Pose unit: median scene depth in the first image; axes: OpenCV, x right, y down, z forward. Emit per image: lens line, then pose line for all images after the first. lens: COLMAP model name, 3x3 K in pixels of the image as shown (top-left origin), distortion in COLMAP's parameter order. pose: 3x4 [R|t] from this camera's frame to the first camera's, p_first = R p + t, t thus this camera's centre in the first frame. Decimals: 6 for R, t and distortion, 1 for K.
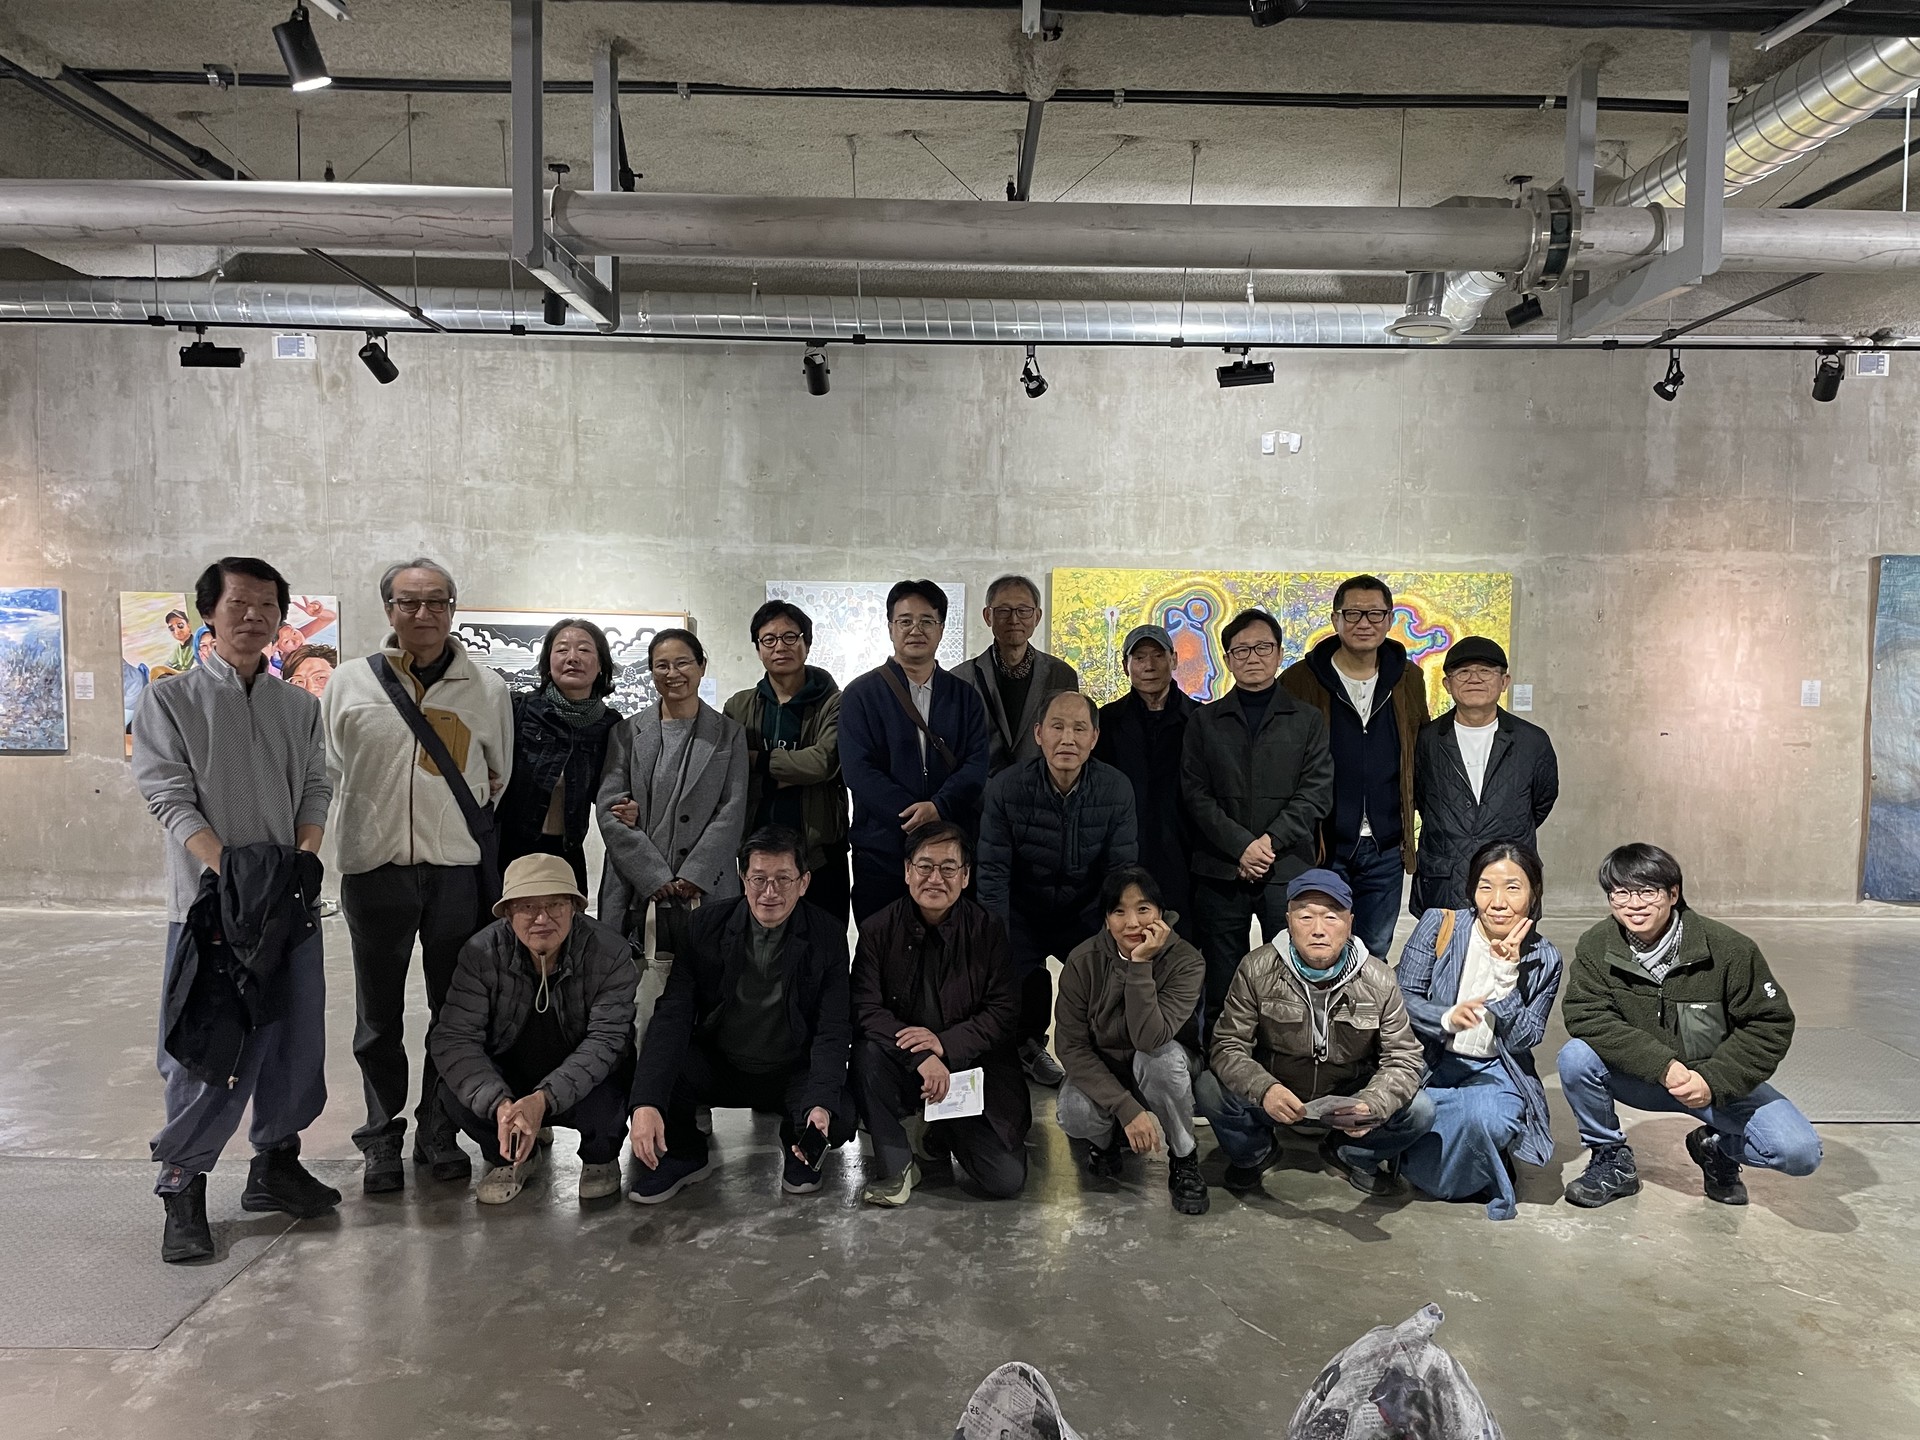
lens RADIAL K [[1457.1, 0, 963.2], [0, 1457.1, 720.9], [0, 0, 1]] dist [0.018223, -0.003826]
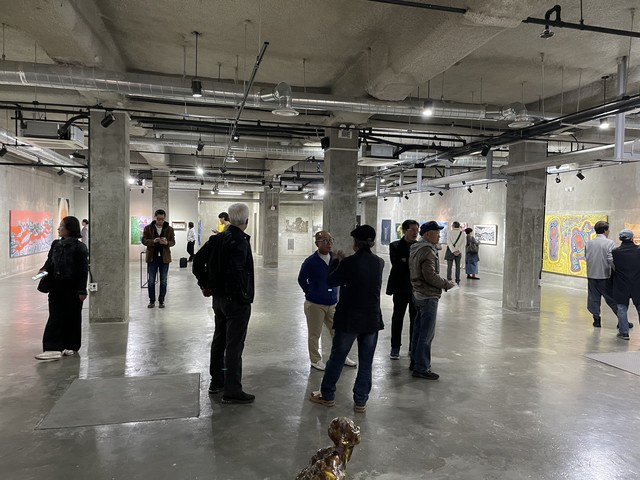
lens RADIAL K [[485.7, 0, 319.8], [0, 485.7, 240.9], [0, 0, 1]] dist [0.018223, -0.003826]
pose [[0.232193, 0.027684, -0.972276, 1.606491], [-0.081807, 0.996609, 0.008840, 0.035206], [0.969223, 0.077487, 0.233670, -0.174306]]
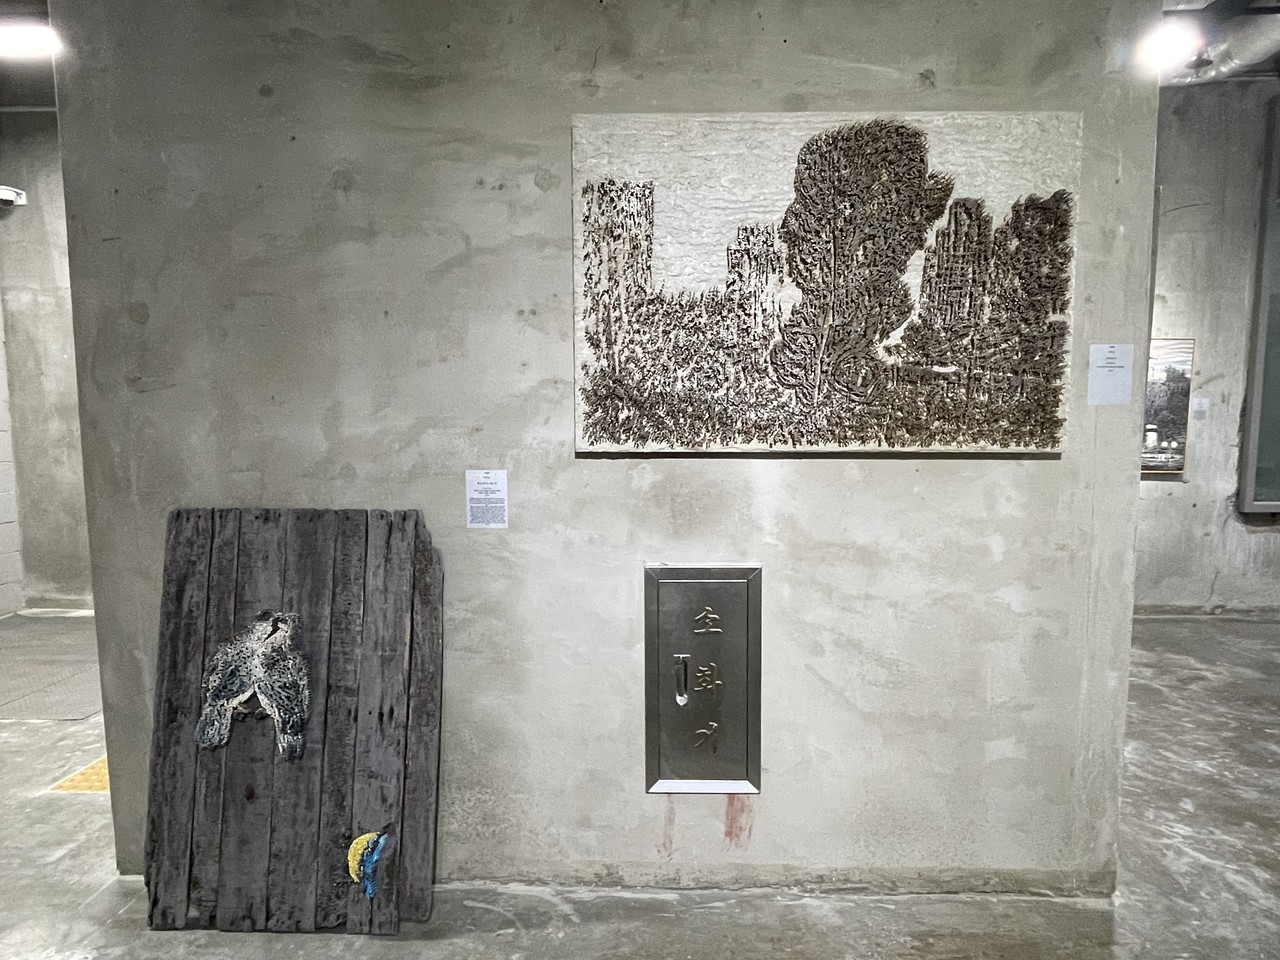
lens RADIAL K [[790.9, 0, 655.2], [0, 790.9, 502.5], [0, 0, 1]] dist [-0.004885, 0.000426]
pose [[-0.011554, 0.097146, -0.995203, -1.019885], [-0.063909, 0.993163, 0.097688, 0.018657], [0.997889, 0.064731, -0.005267, 0.323240]]
